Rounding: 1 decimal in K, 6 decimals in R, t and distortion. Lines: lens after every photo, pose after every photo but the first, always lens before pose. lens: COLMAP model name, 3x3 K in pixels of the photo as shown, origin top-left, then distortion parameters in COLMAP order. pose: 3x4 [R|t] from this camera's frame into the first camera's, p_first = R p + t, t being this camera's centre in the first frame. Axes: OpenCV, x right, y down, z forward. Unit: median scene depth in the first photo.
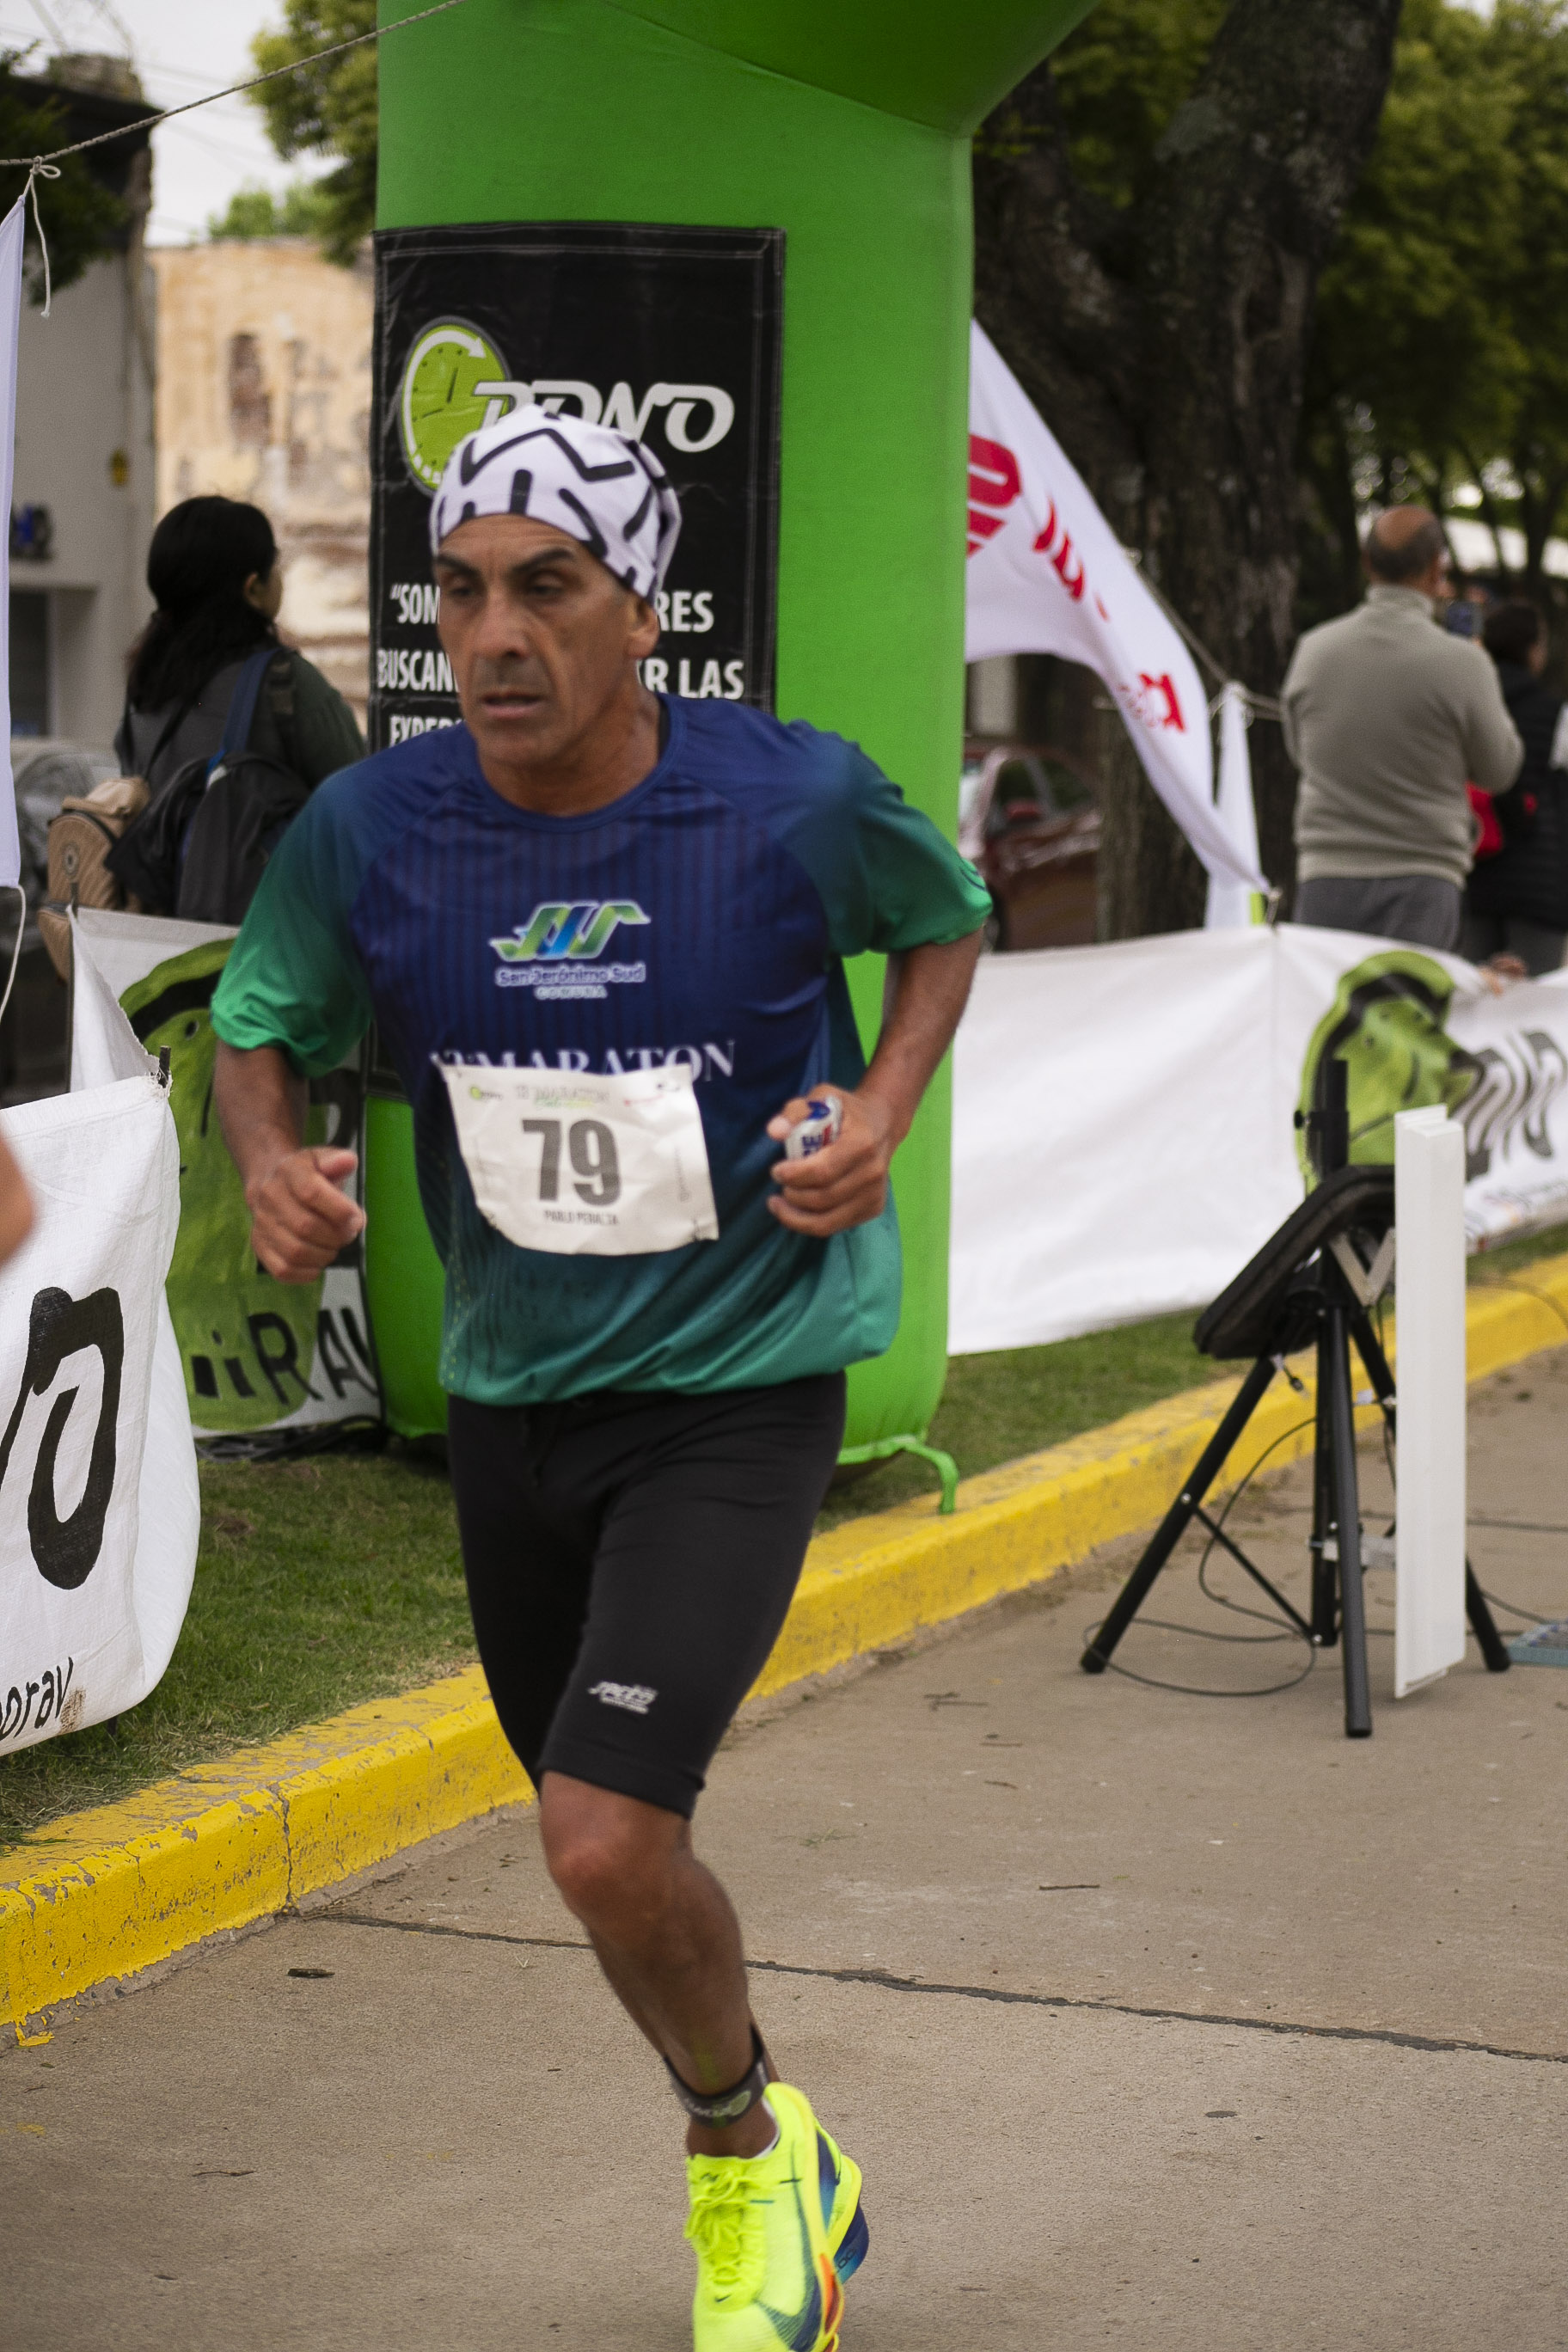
lens RADIAL K [[5734.3, 0, 788.2], [0, 5734.3, 1240.2], [0, 0, 1]] dist [-0.013615, 0.879066]
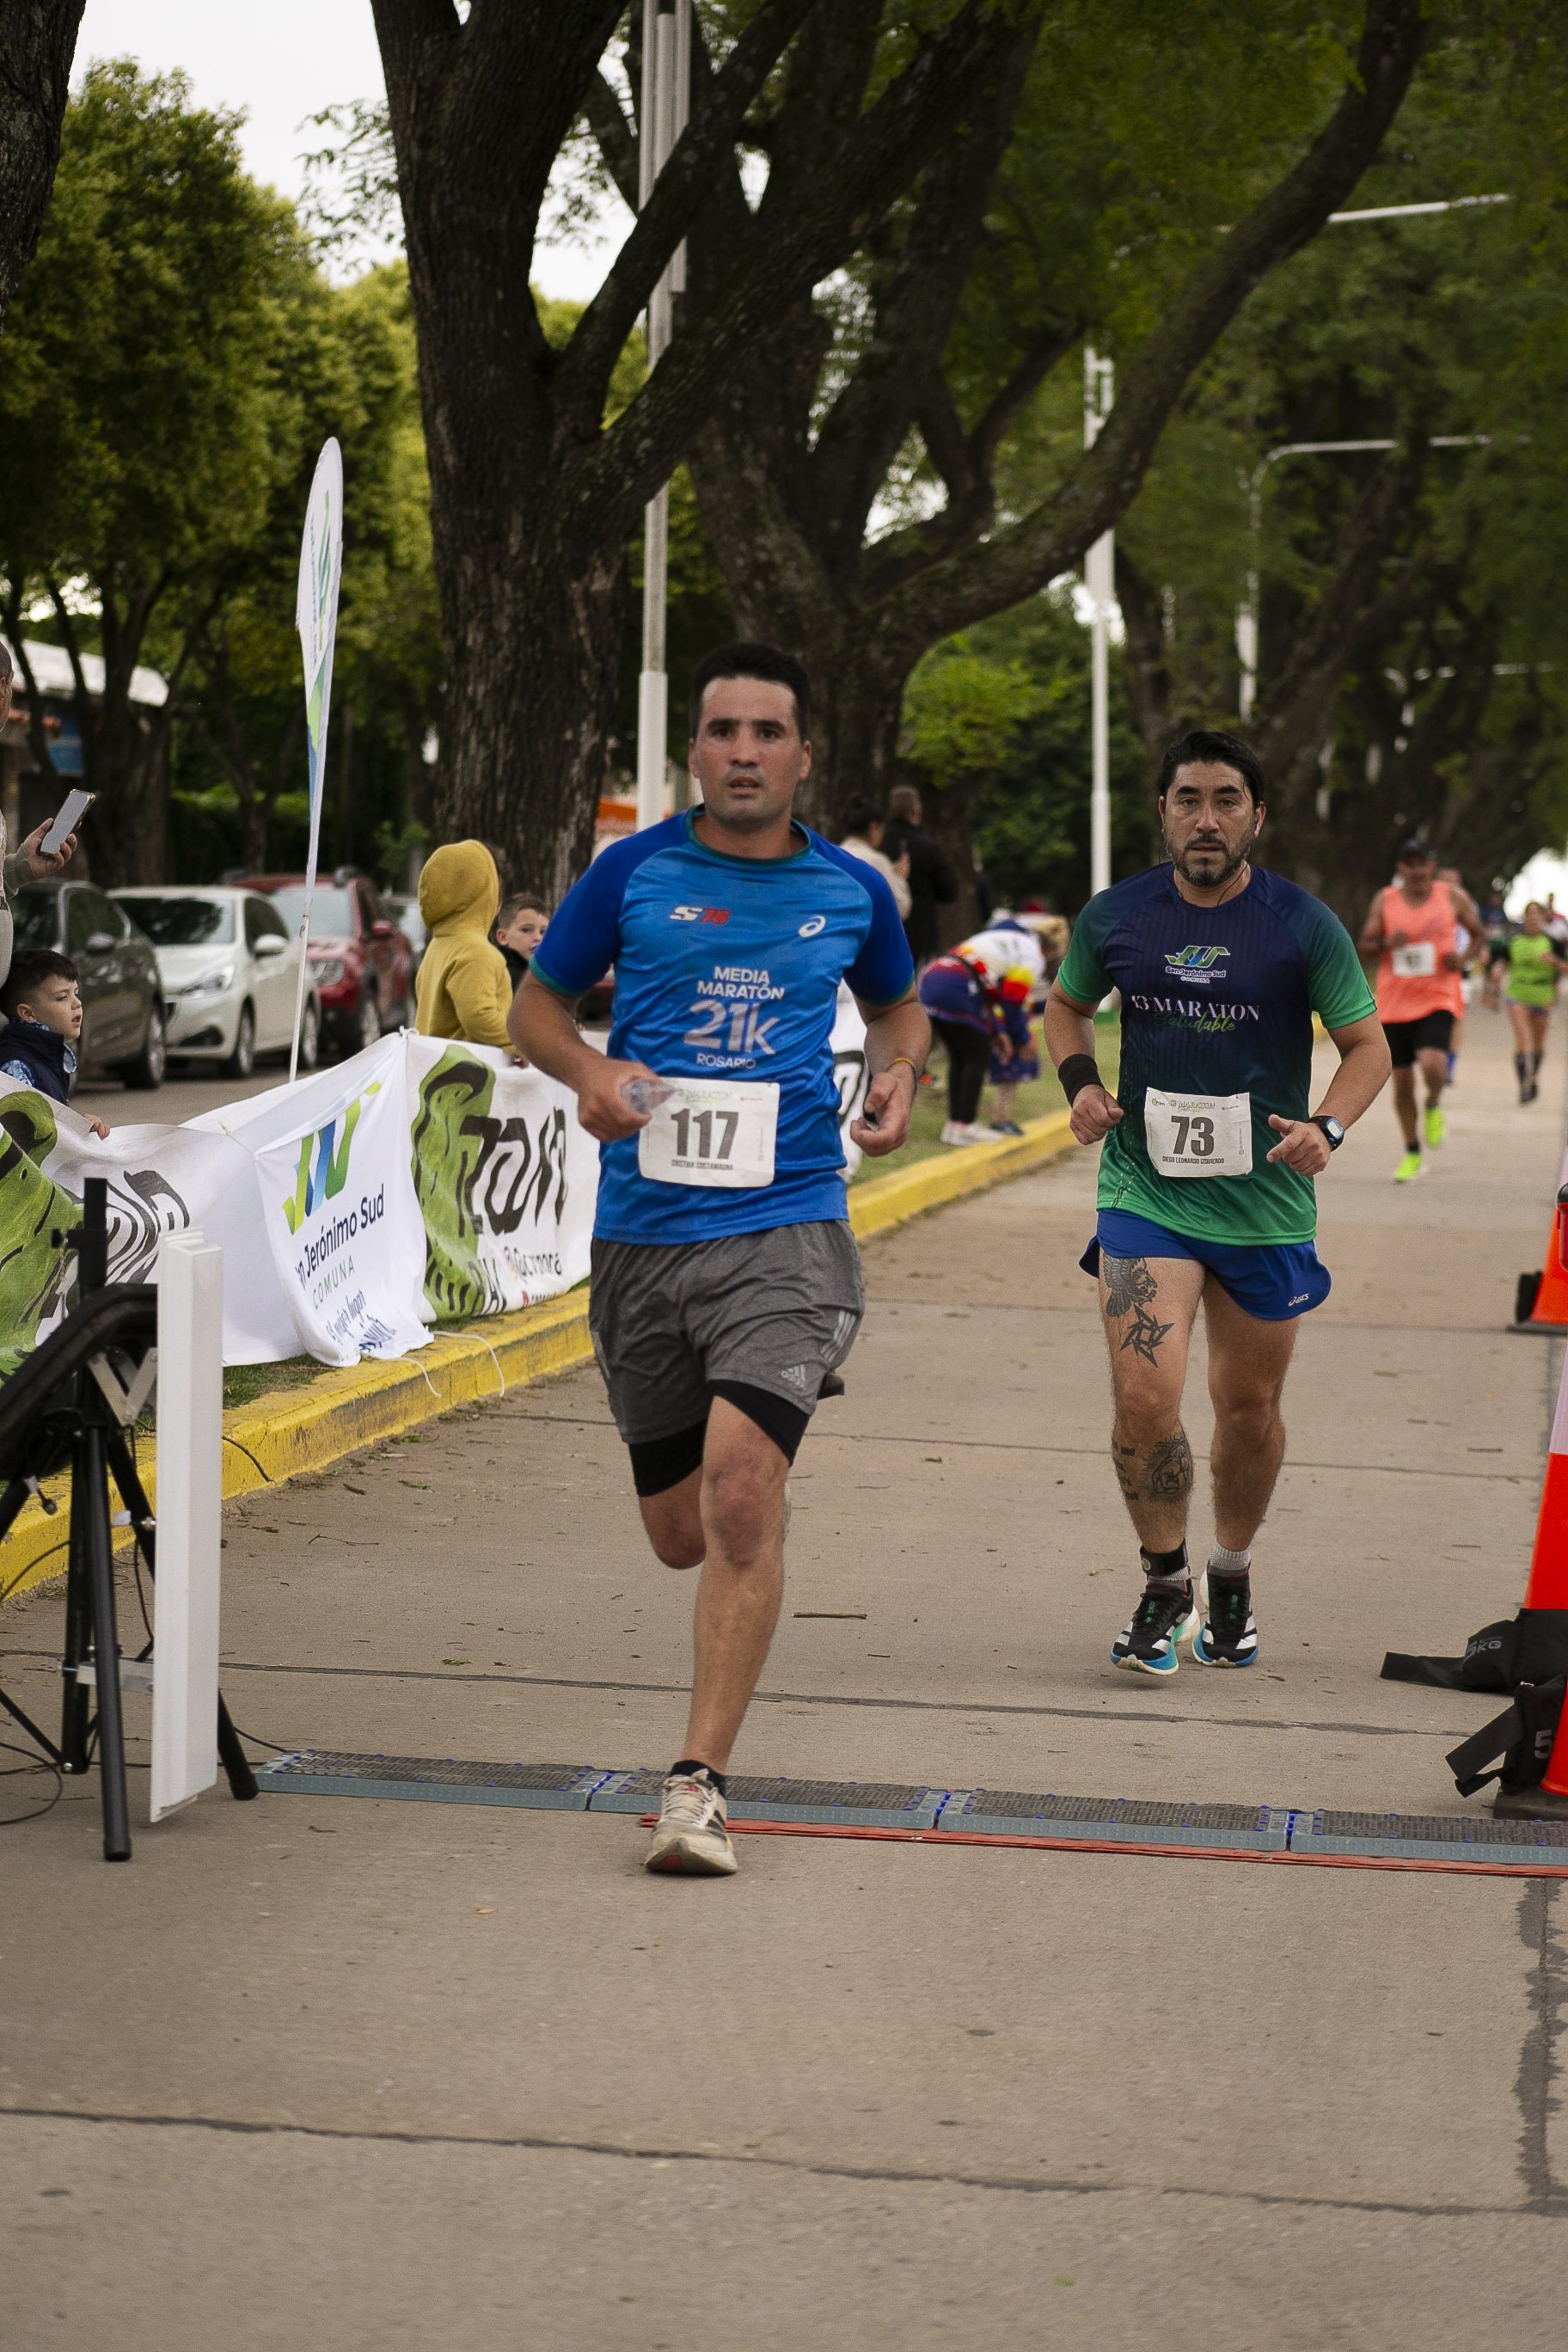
lens RADIAL K [[6406.0, 0, 784.0], [0, 6406.0, 1176.0], [0, 0, 1]] dist [0.163322, 1.547426]
pose [[0.971124, 0.014984, 0.238103, -0.051551], [-0.005105, 0.999102, -0.042050, 0.013738], [-0.238519, 0.039620, 0.970329, -0.103274]]
